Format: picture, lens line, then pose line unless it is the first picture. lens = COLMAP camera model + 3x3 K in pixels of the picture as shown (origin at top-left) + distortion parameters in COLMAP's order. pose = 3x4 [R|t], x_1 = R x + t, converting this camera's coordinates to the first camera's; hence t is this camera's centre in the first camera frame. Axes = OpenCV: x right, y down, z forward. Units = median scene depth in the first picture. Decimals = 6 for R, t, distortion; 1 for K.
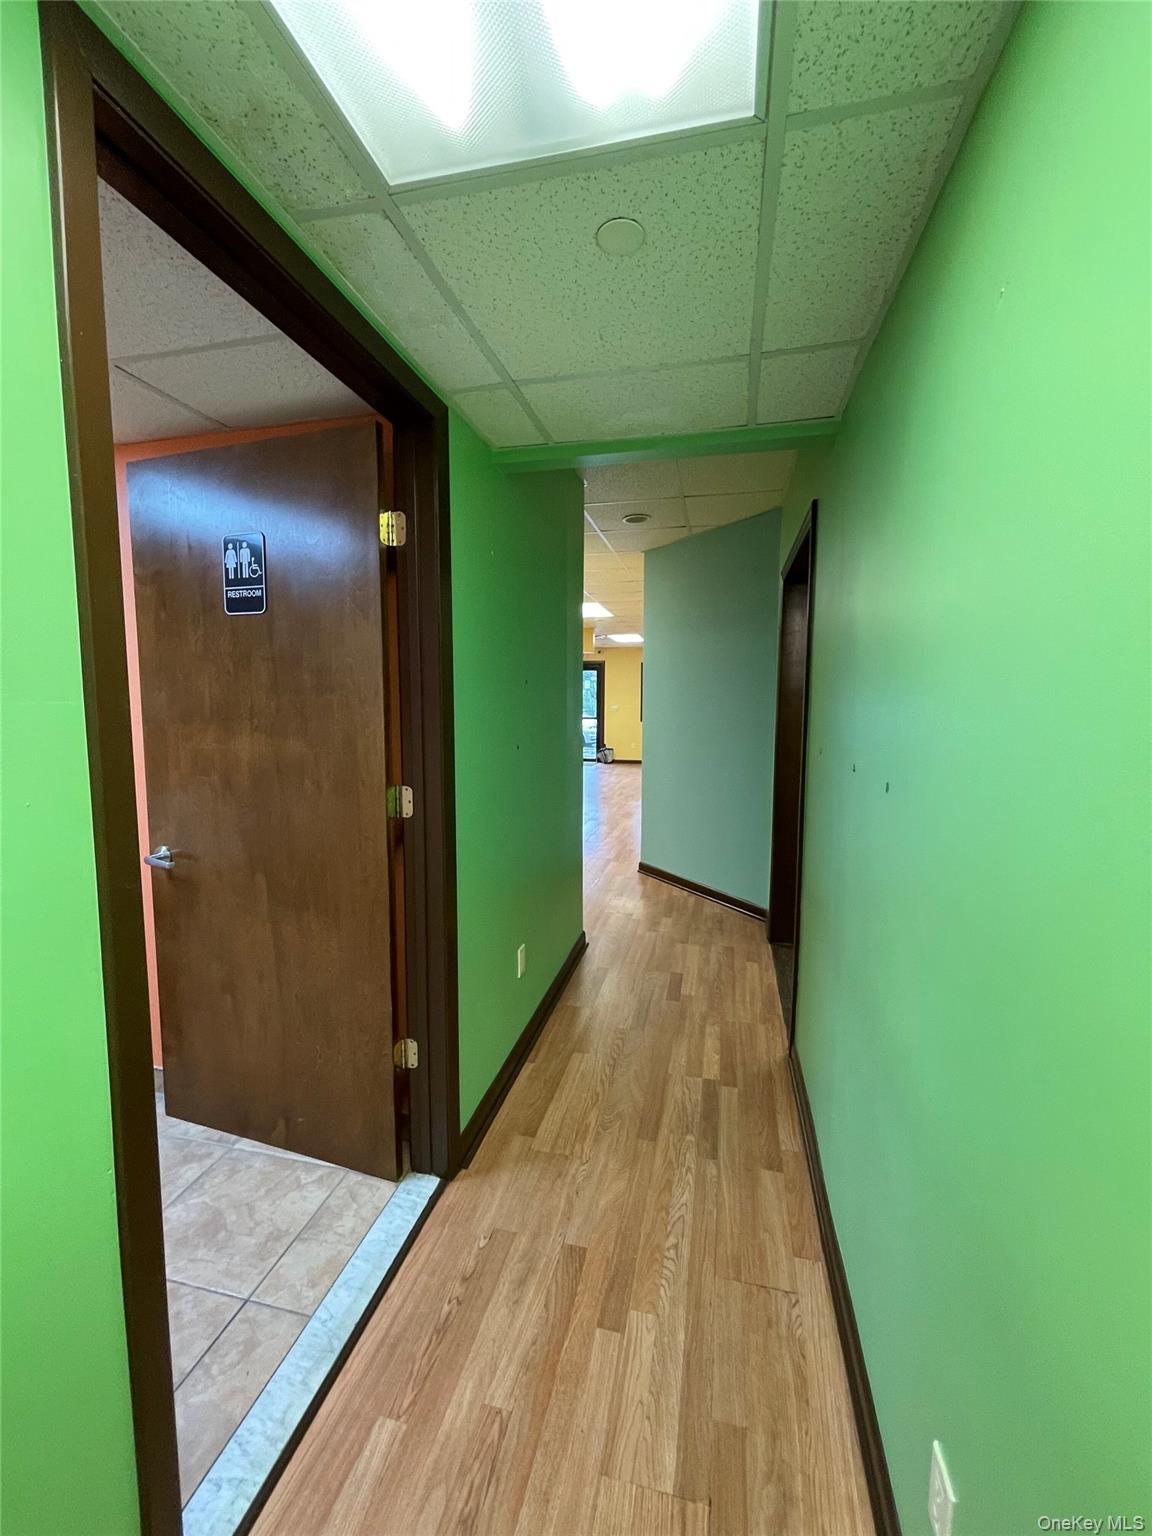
lens RADIAL K [[621.2, 0, 583.4], [0, 621.2, 759.9], [0, 0, 1]] dist [-0.000907, -0.000220]
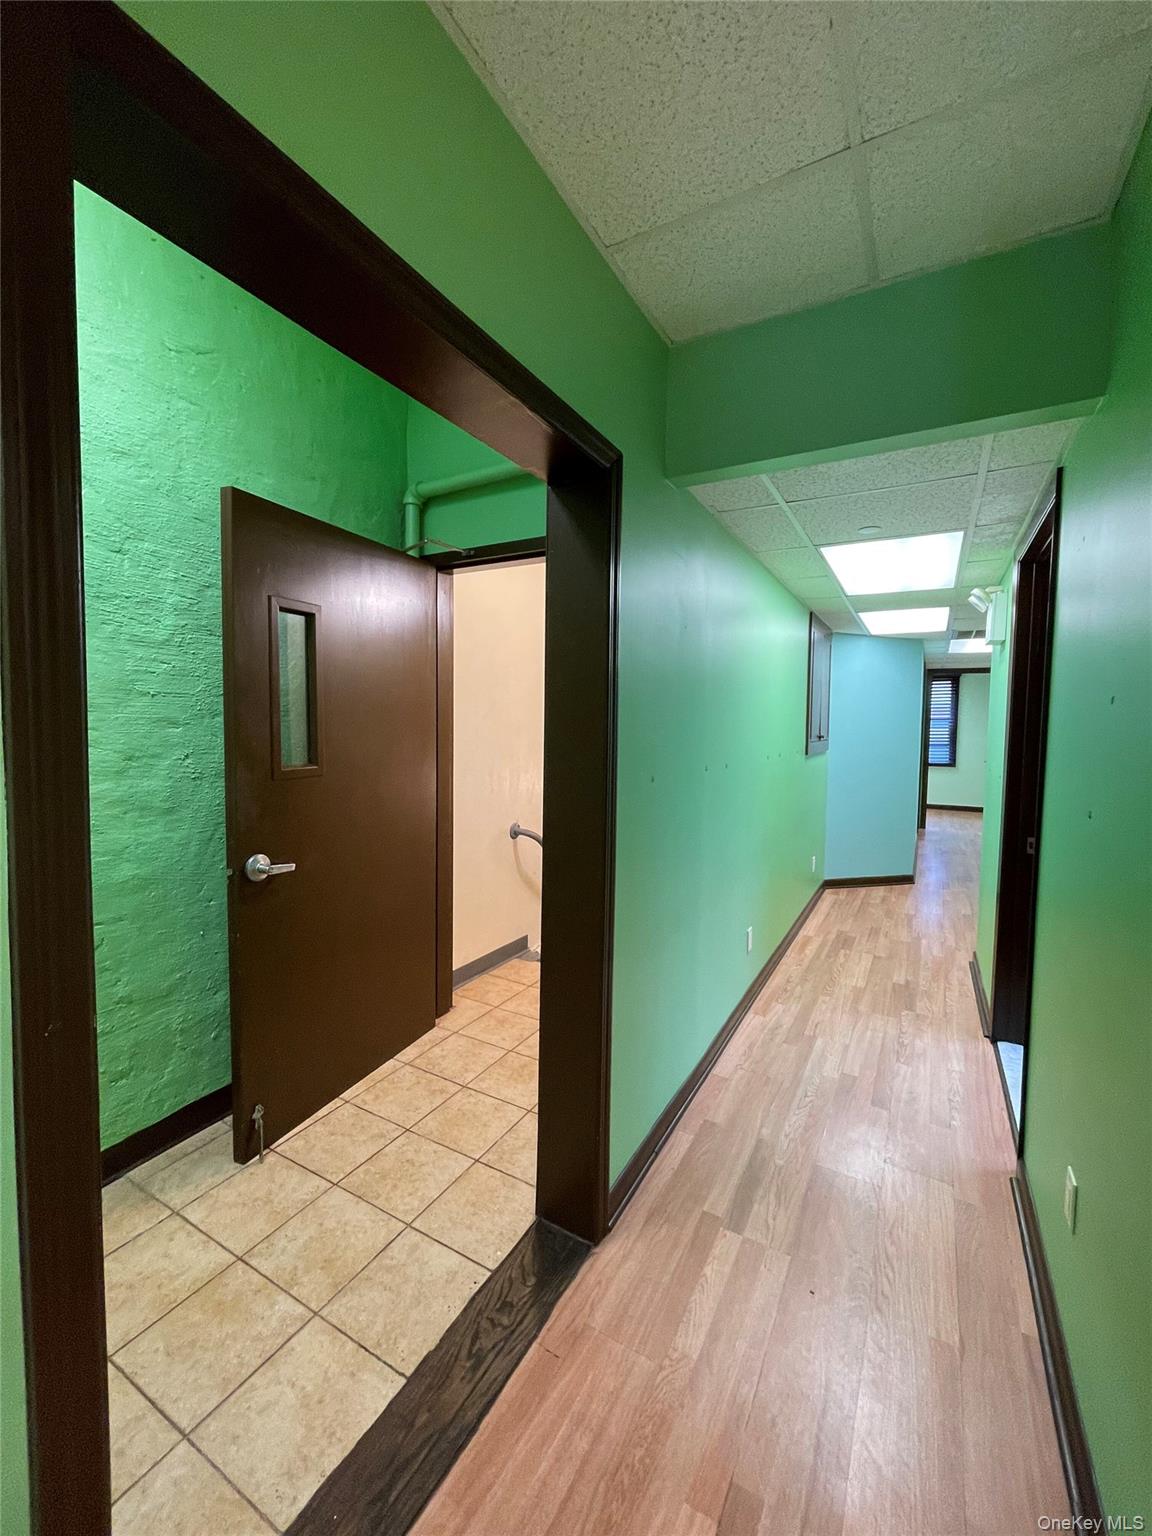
lens RADIAL K [[621.2, 0, 583.4], [0, 621.2, 759.9], [0, 0, 1]] dist [-0.000907, -0.000220]
pose [[-0.959280, -0.033168, 0.280502, 0.231219], [0.009636, 0.988660, 0.149859, -0.201340], [-0.282292, 0.146460, -0.948083, 2.088186]]
